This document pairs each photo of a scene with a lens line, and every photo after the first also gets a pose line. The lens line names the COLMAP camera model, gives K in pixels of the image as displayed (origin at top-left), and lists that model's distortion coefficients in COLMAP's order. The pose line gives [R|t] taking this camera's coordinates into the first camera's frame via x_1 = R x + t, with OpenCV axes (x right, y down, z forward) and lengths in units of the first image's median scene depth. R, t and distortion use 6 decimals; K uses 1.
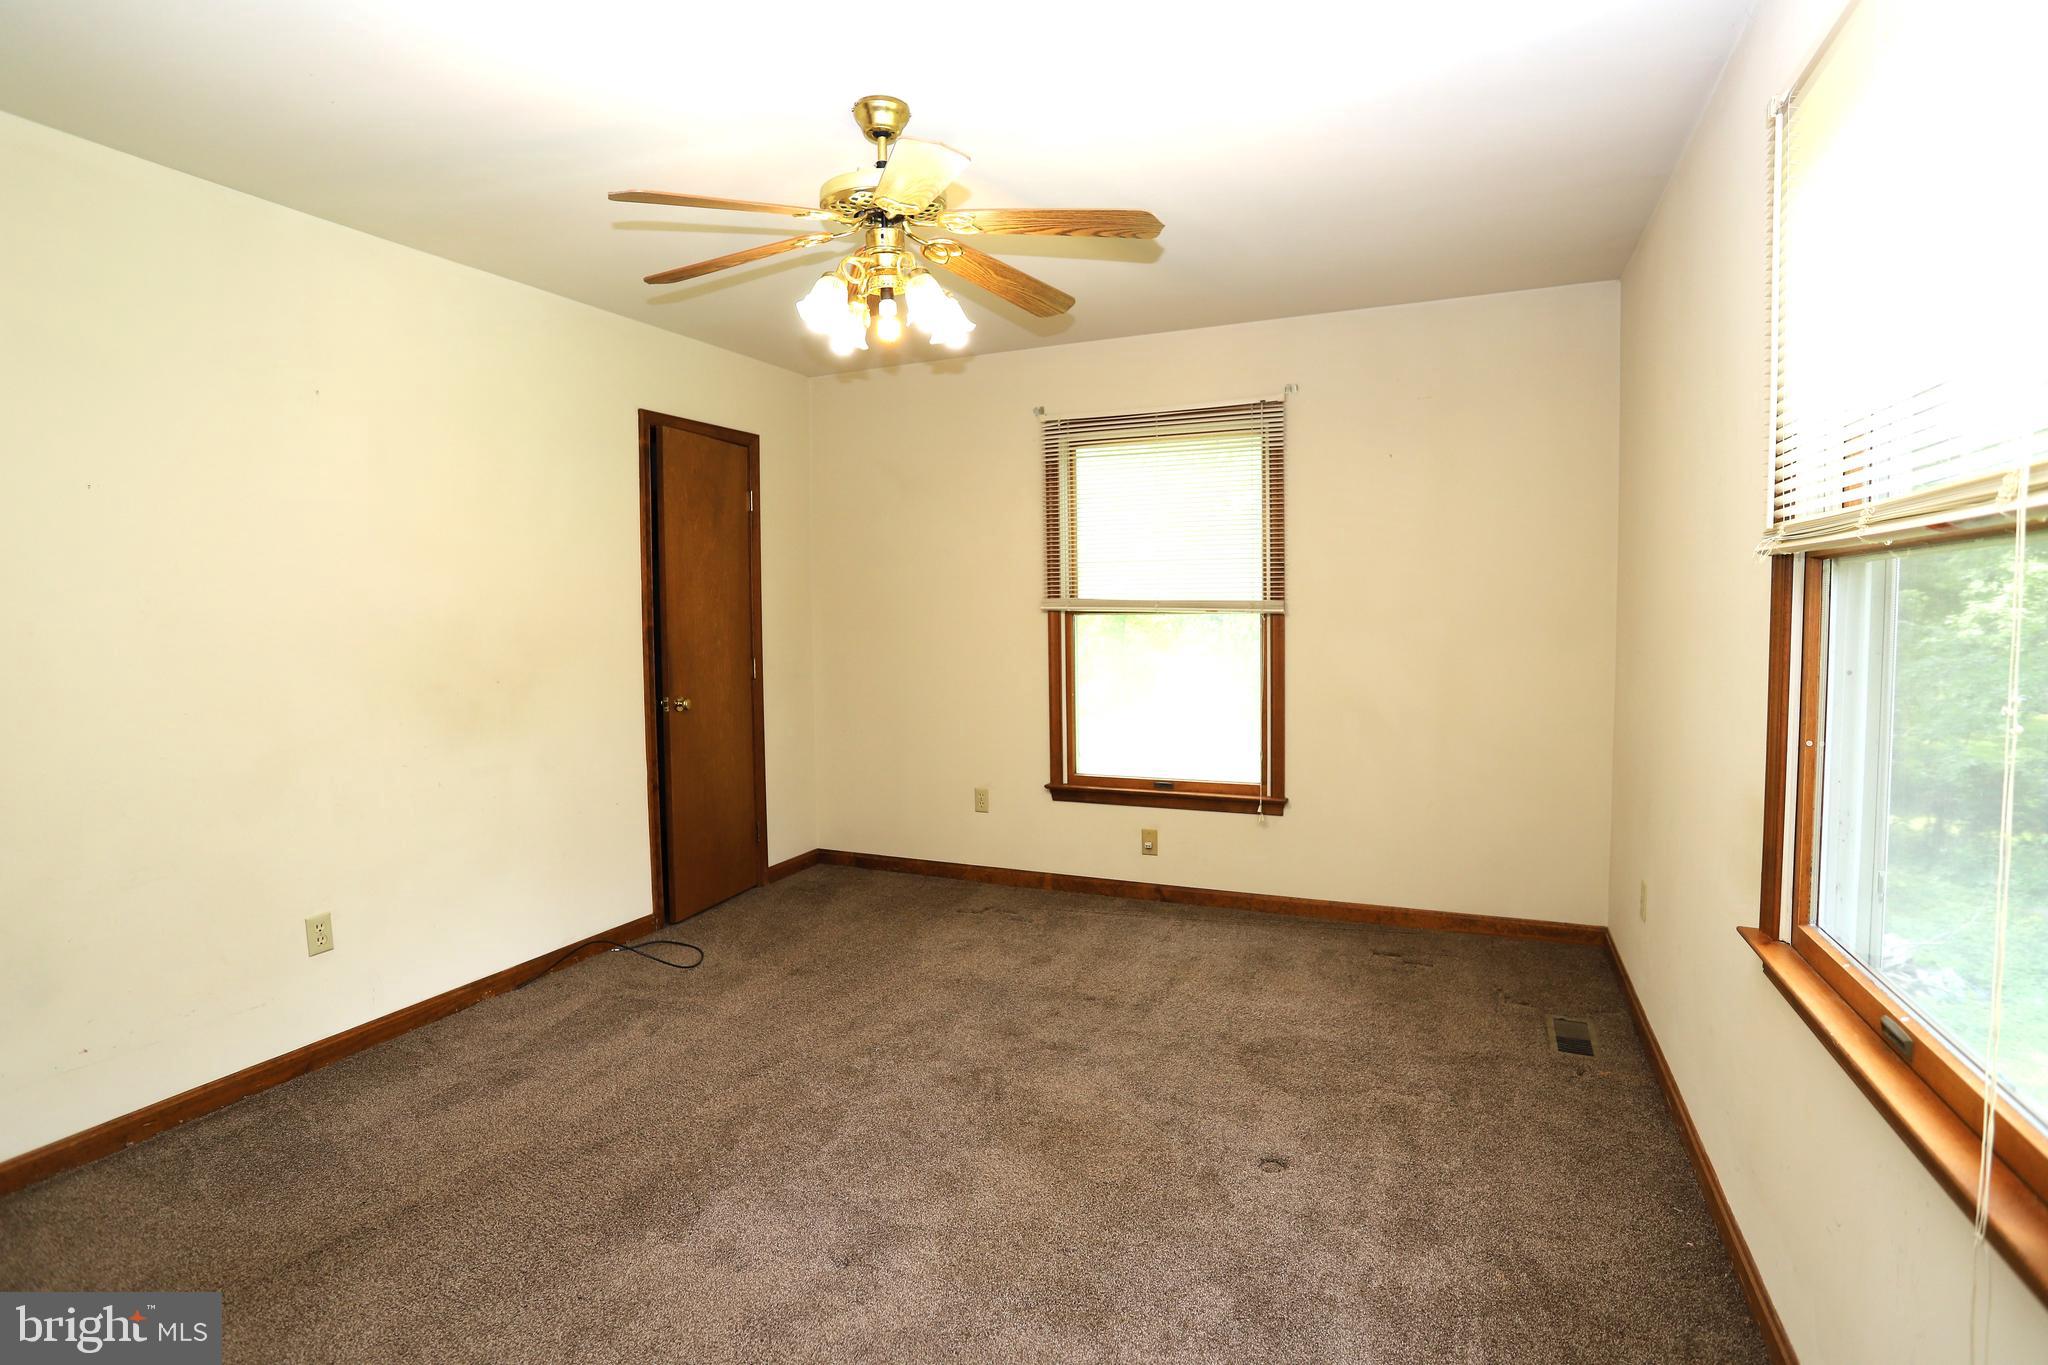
lens RADIAL K [[991.8, 0, 1010.7], [0, 991.8, 675.8], [0, 0, 1]] dist [-0.083015, 0.047930]
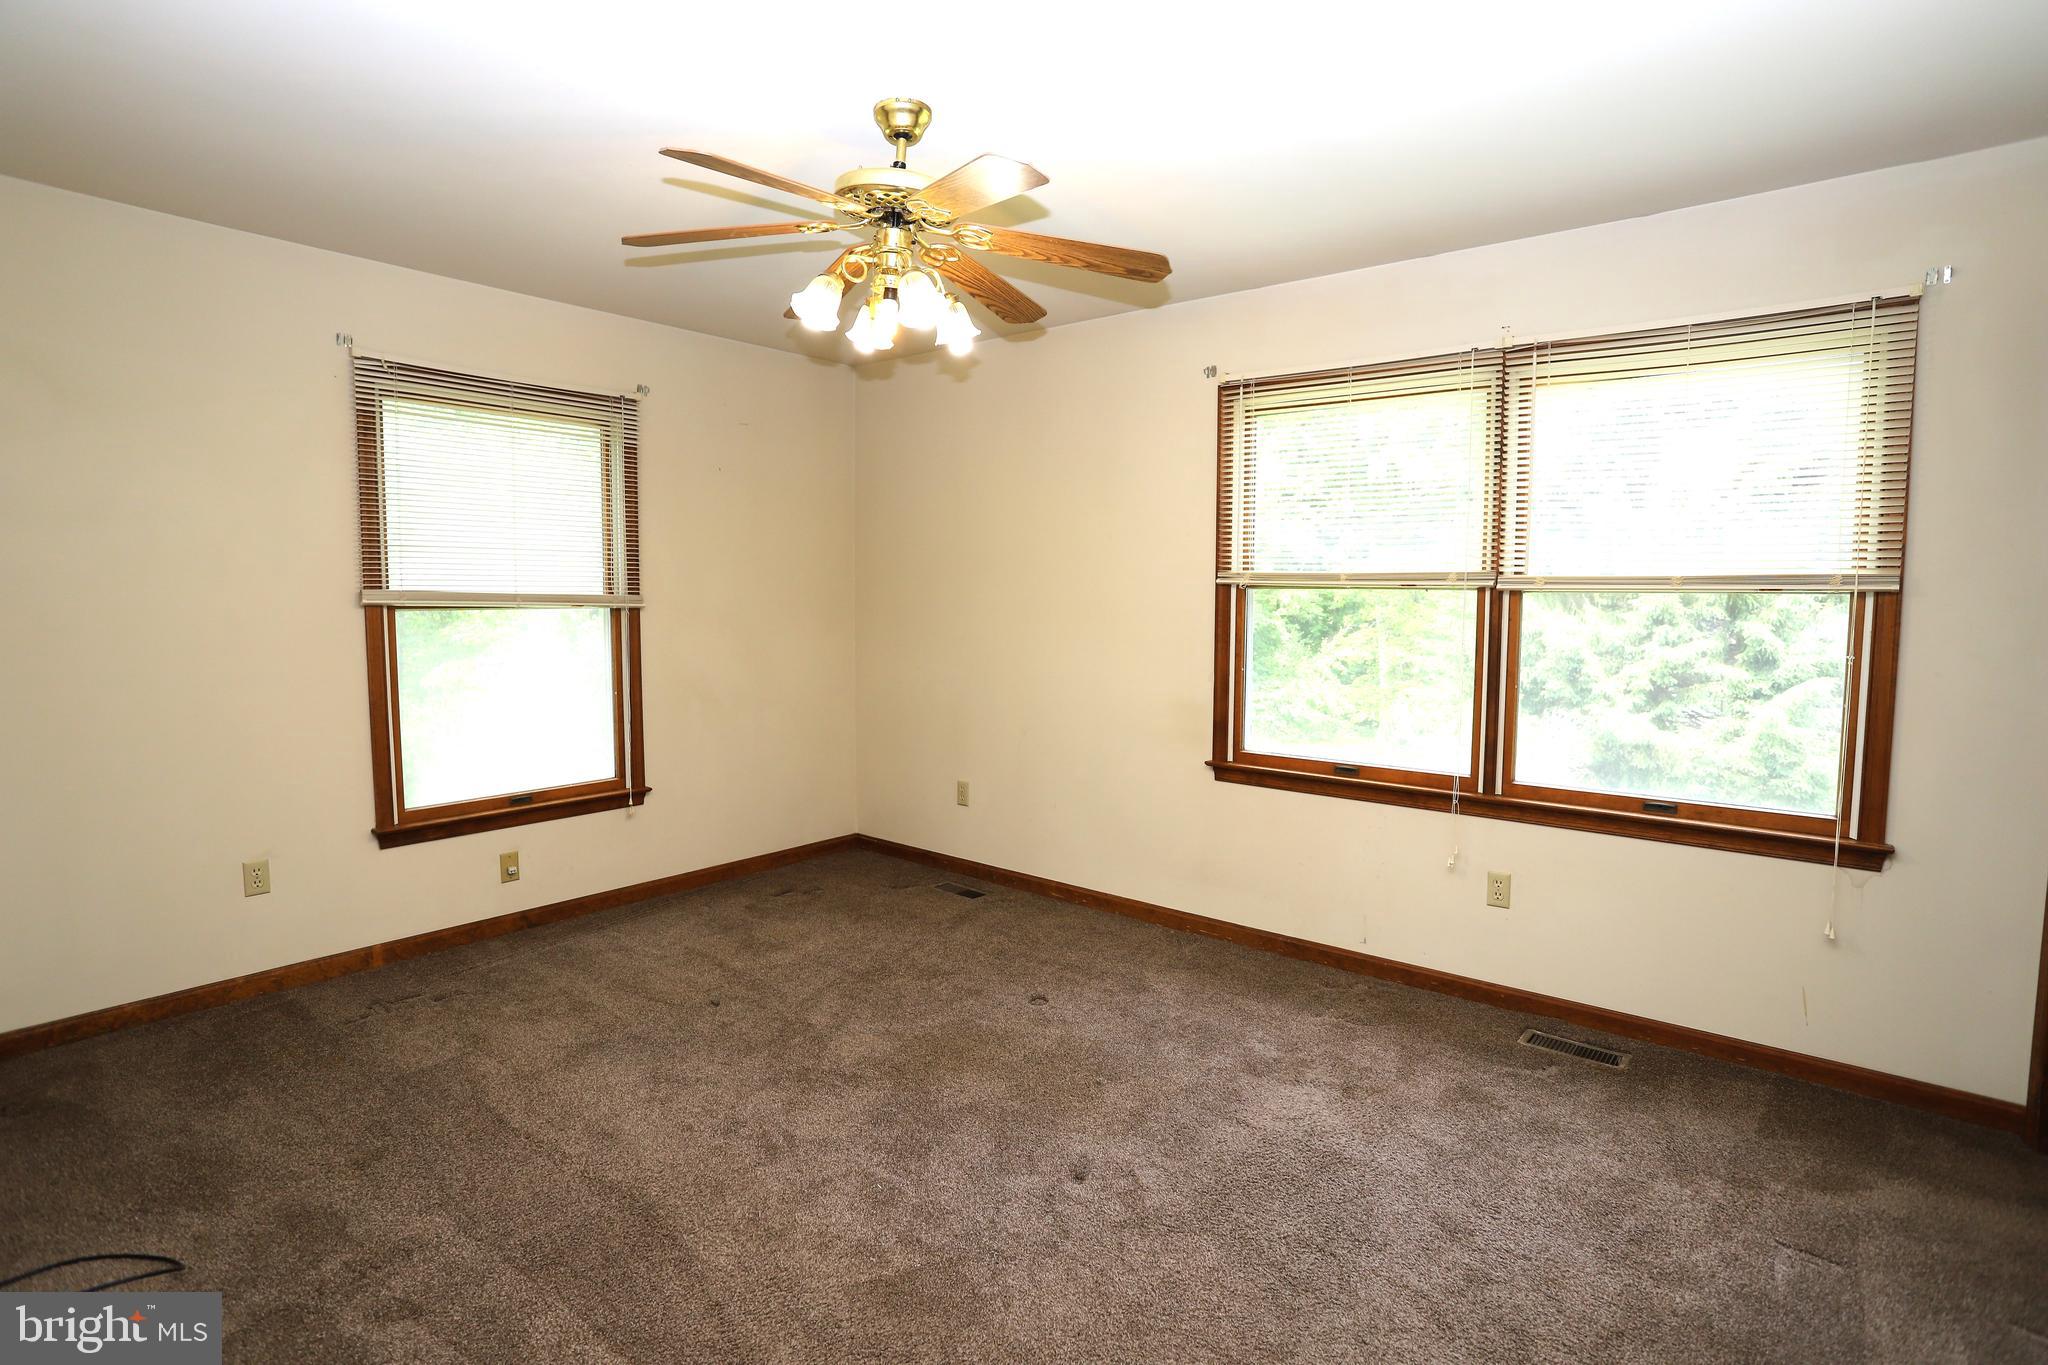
lens RADIAL K [[991.8, 0, 1010.7], [0, 991.8, 675.8], [0, 0, 1]] dist [-0.083015, 0.047930]
pose [[0.273693, -0.069203, 0.959324, -0.593401], [0.054300, 0.996929, 0.056424, -0.028520], [-0.960283, 0.036648, 0.276610, 0.342875]]
